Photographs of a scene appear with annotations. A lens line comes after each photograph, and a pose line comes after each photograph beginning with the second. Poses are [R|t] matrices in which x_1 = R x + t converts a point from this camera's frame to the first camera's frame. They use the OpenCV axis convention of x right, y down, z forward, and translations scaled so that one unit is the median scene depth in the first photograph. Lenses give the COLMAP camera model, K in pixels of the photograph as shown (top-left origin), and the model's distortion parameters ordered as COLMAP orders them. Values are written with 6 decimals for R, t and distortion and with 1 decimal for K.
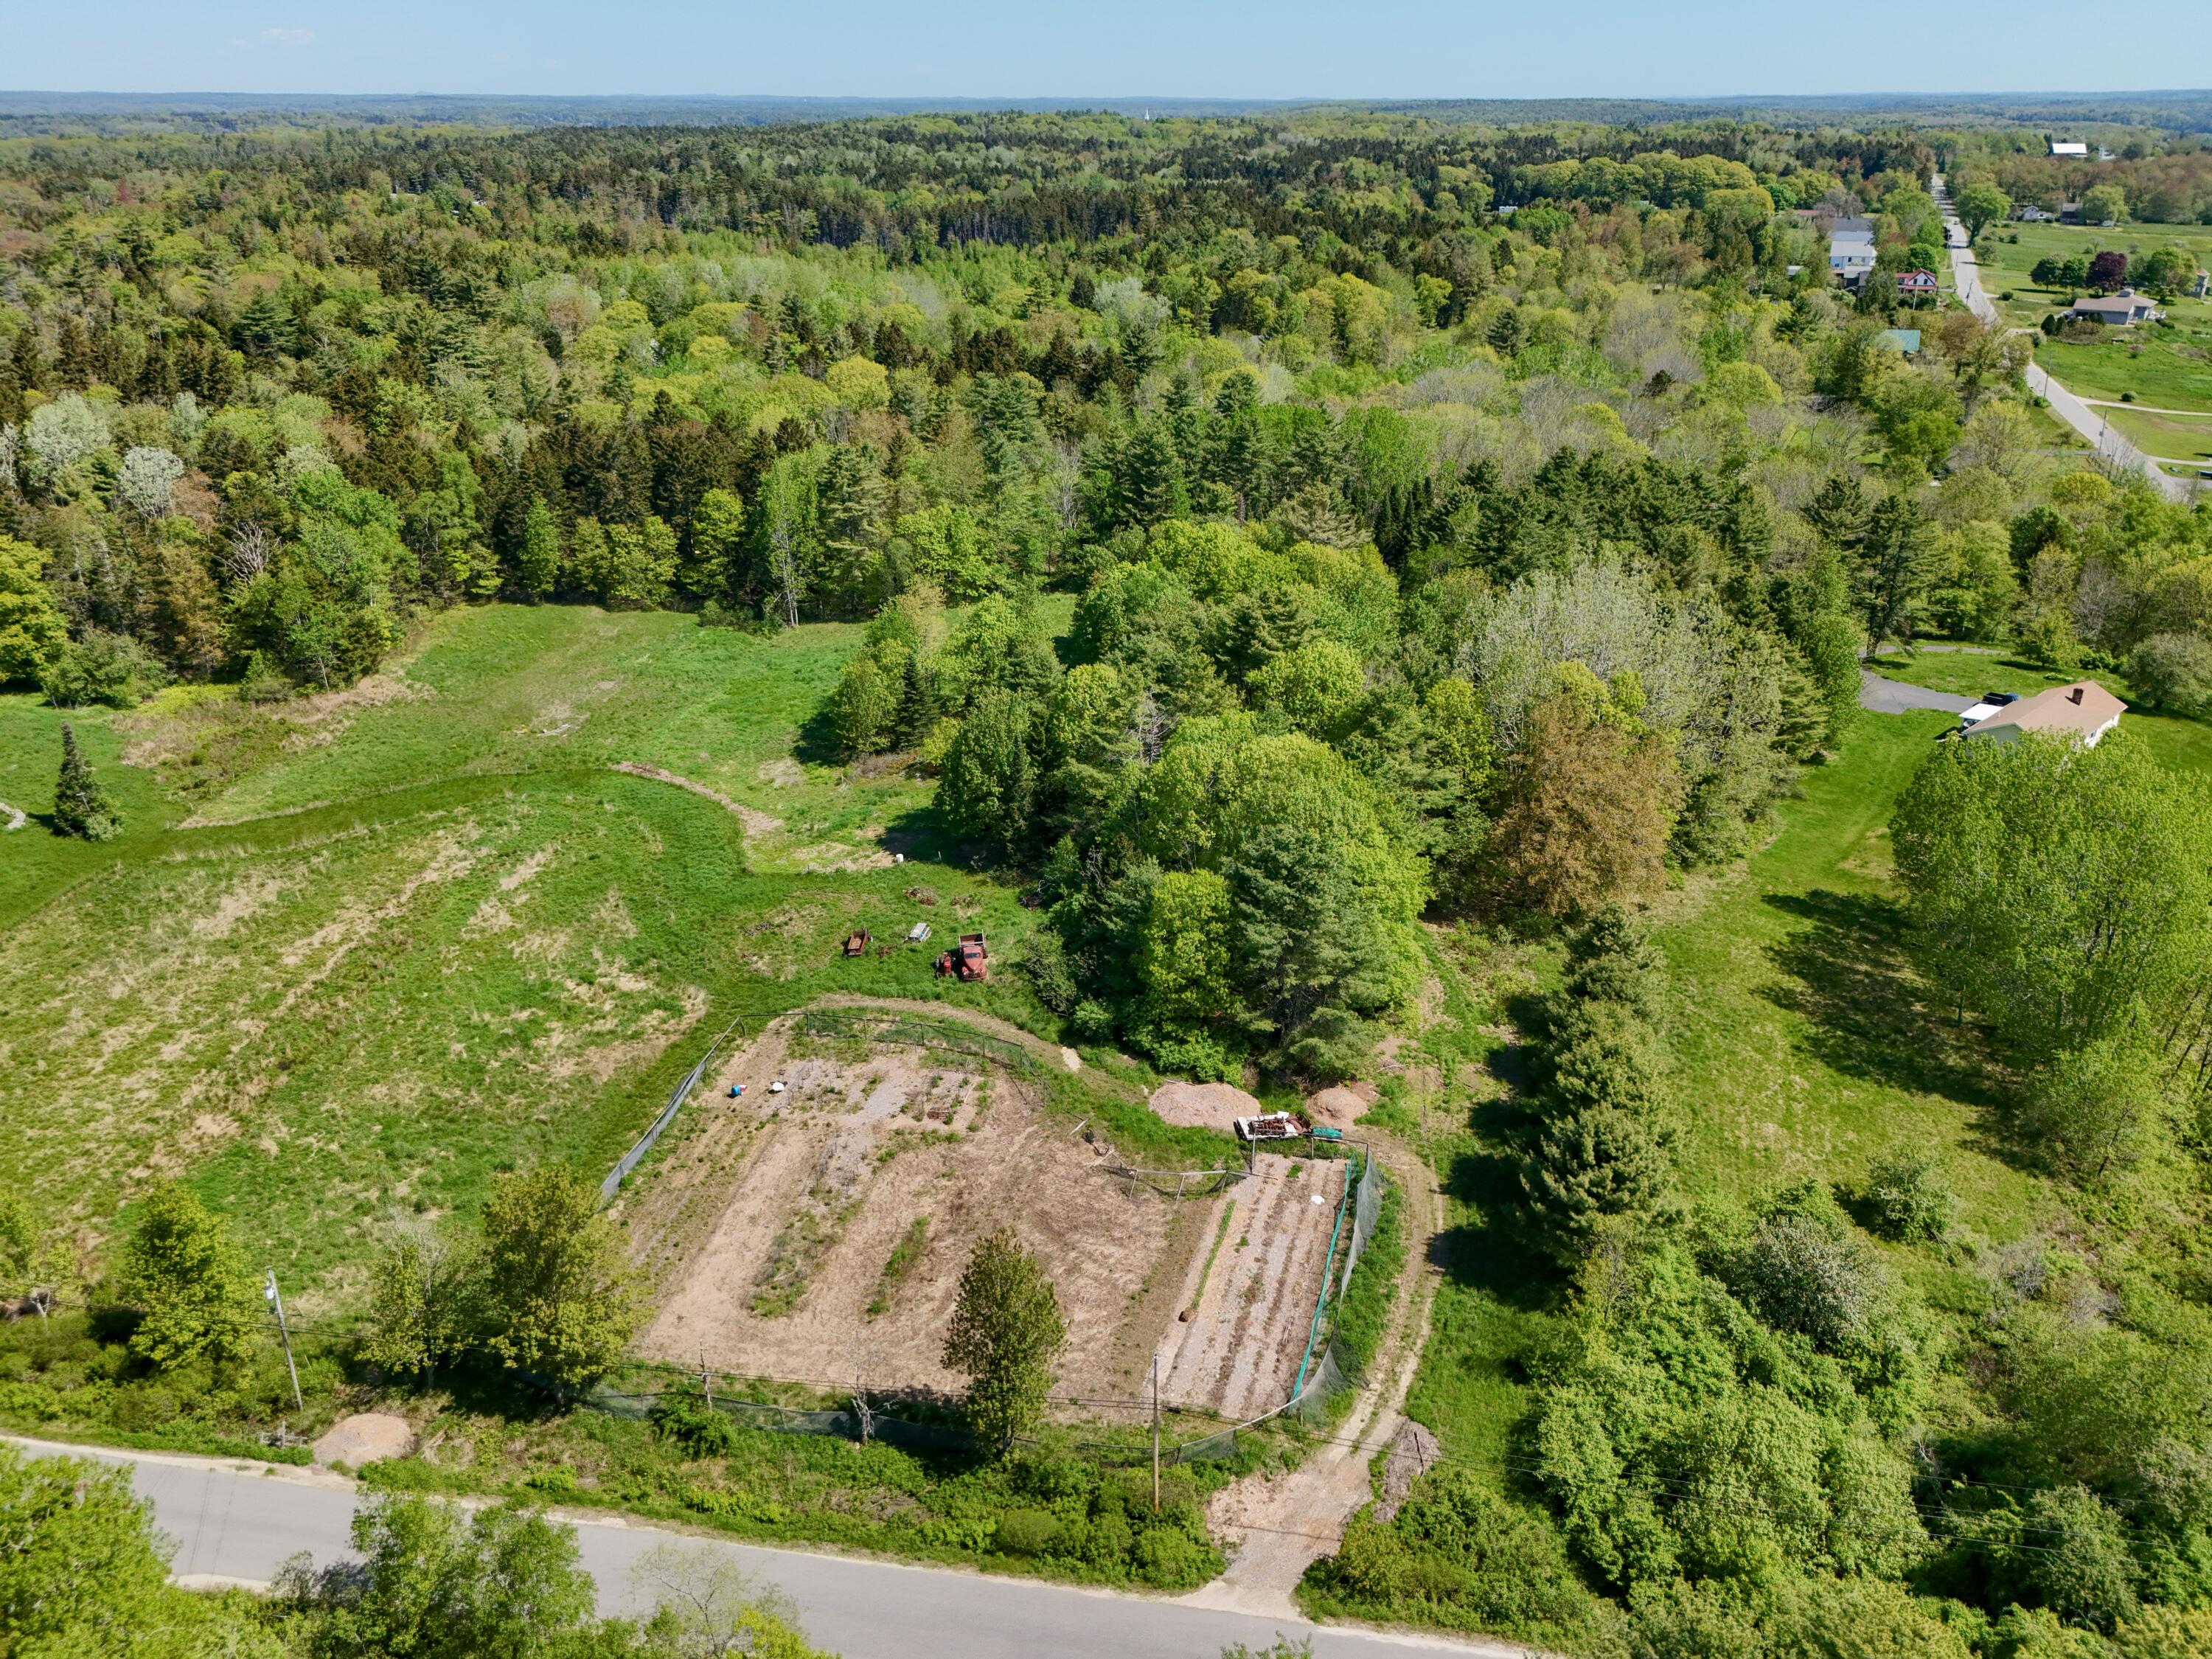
lens RADIAL K [[1652.0, 0, 1110.0], [0, 1652.0, 842.0], [0, 0, 1]] dist [0.057637, -0.055779]
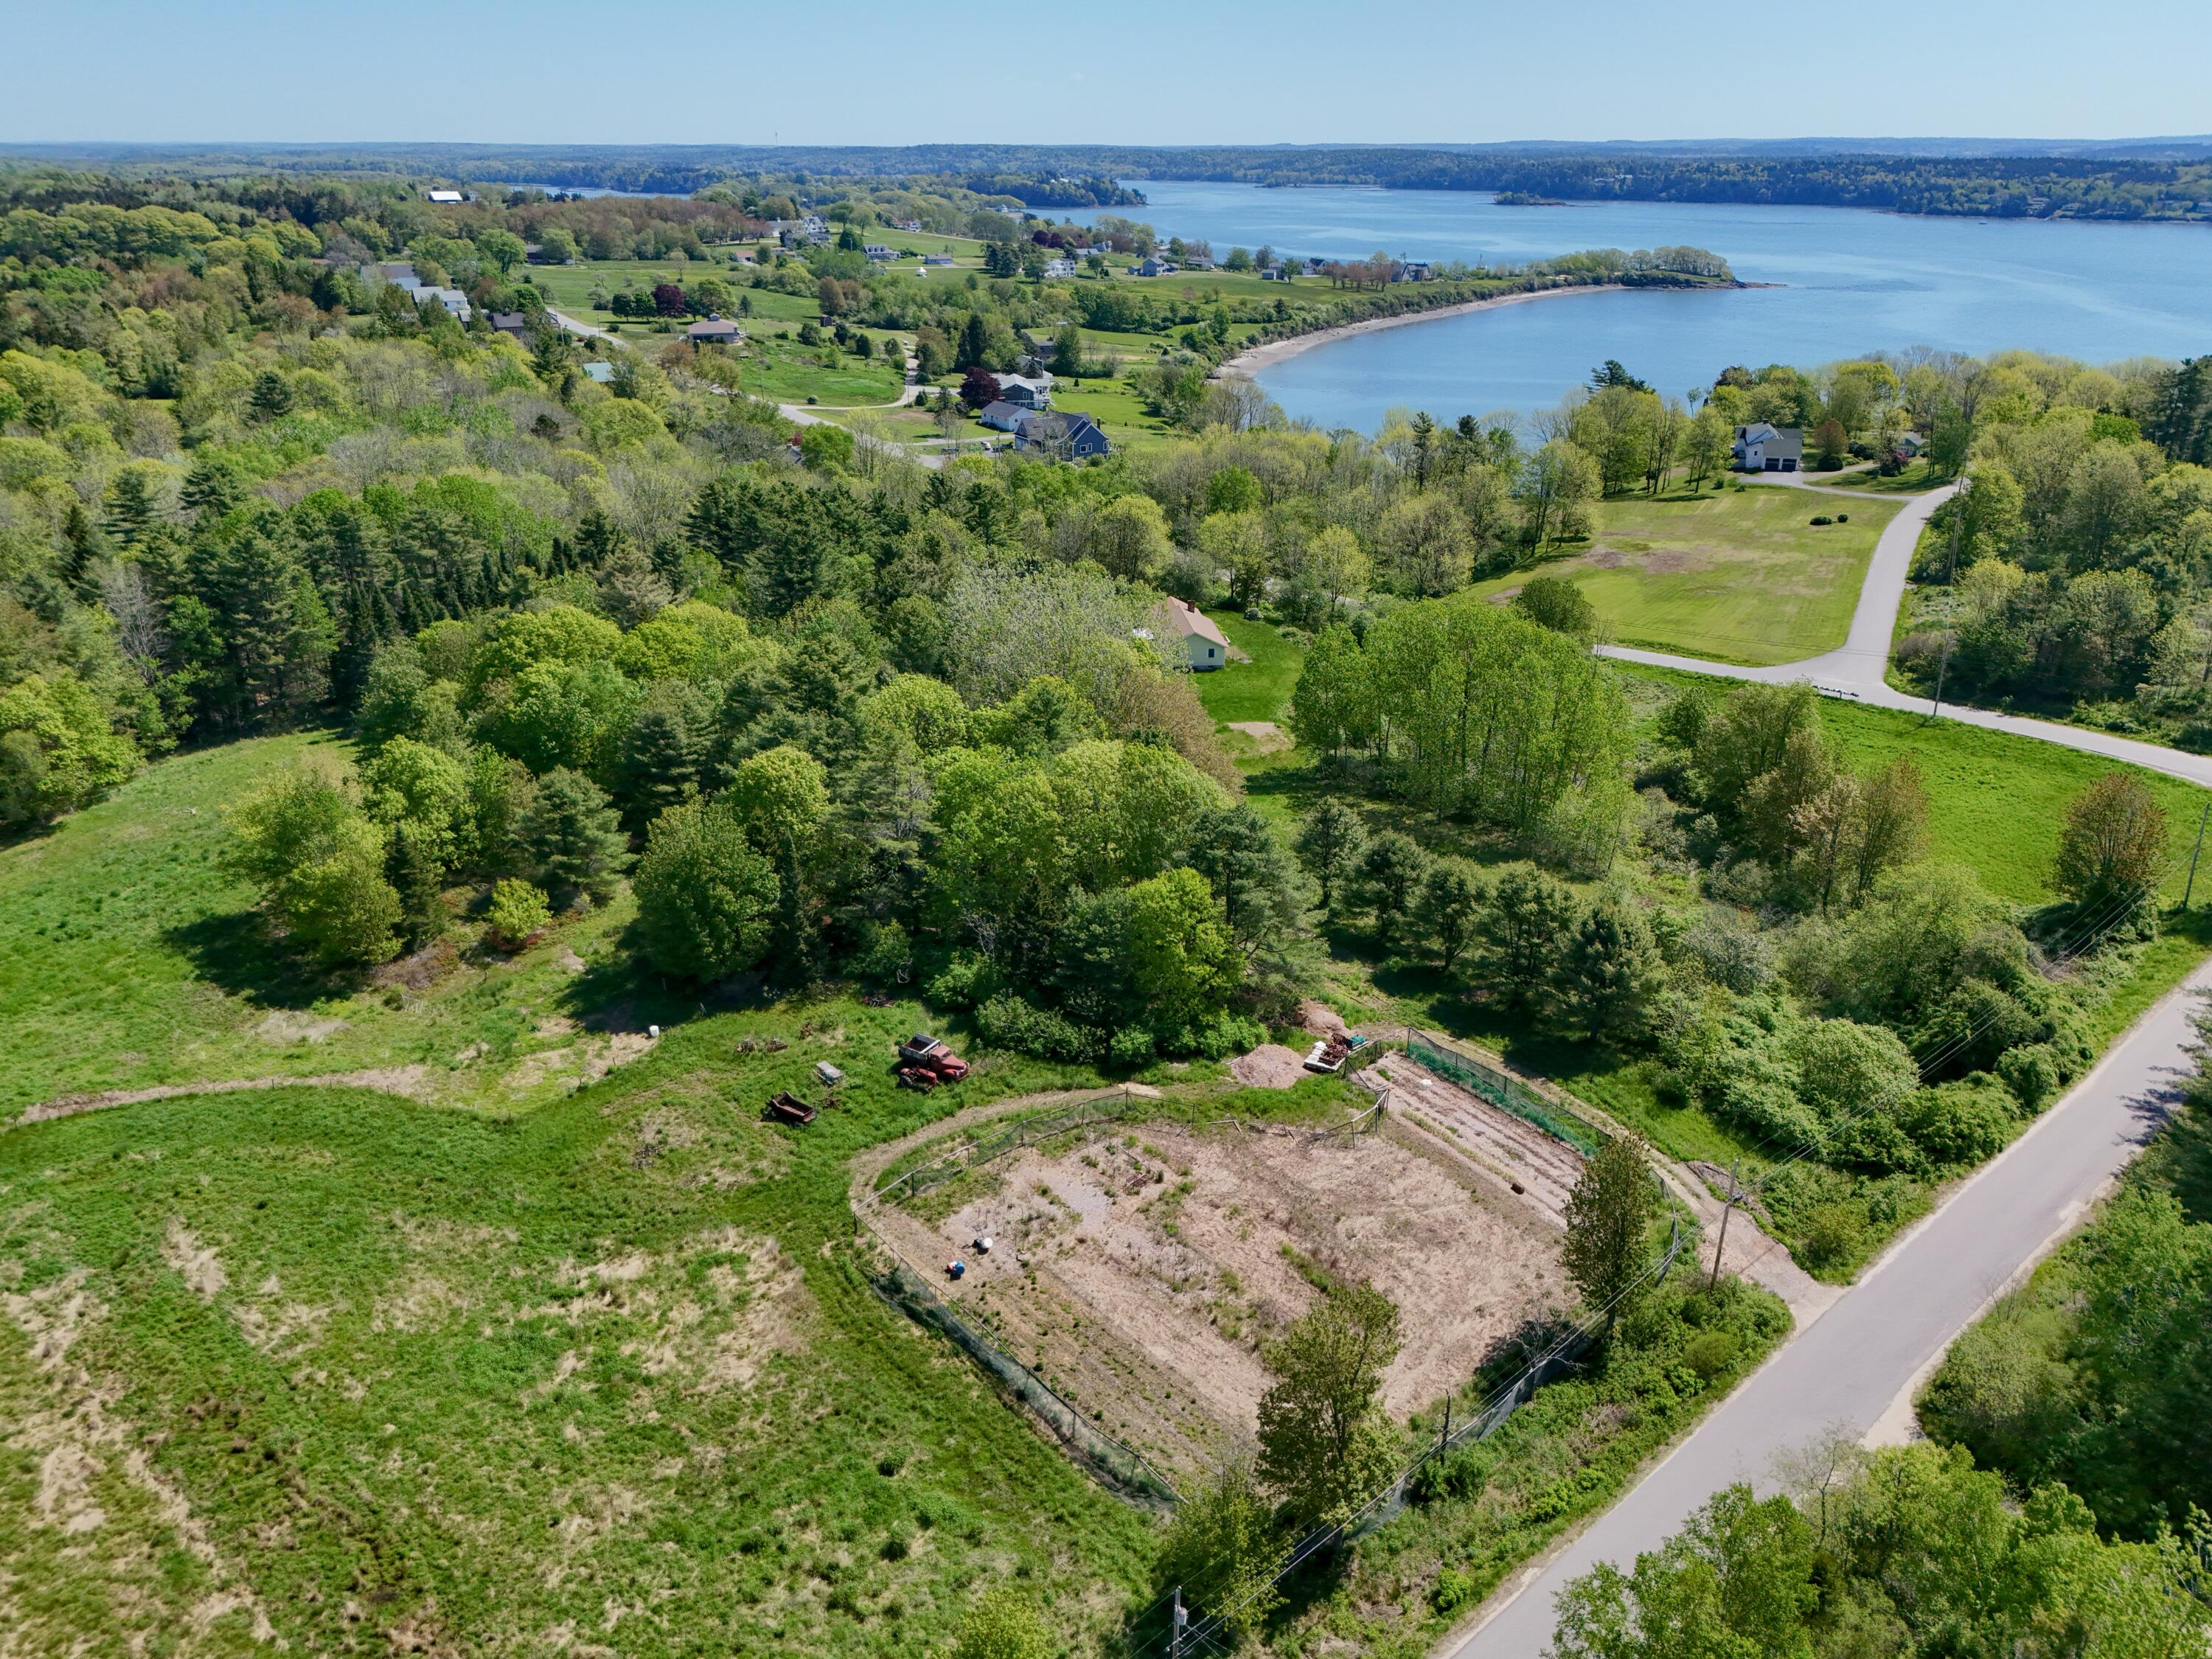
lens RADIAL K [[1652.0, 0, 1110.0], [0, 1652.0, 842.0], [0, 0, 1]] dist [0.057637, -0.055779]
pose [[0.616865, -0.299963, 0.727668, -0.725270], [0.318124, 0.940667, 0.118083, -0.135993], [-0.719913, 0.158647, 0.675689, 0.306113]]
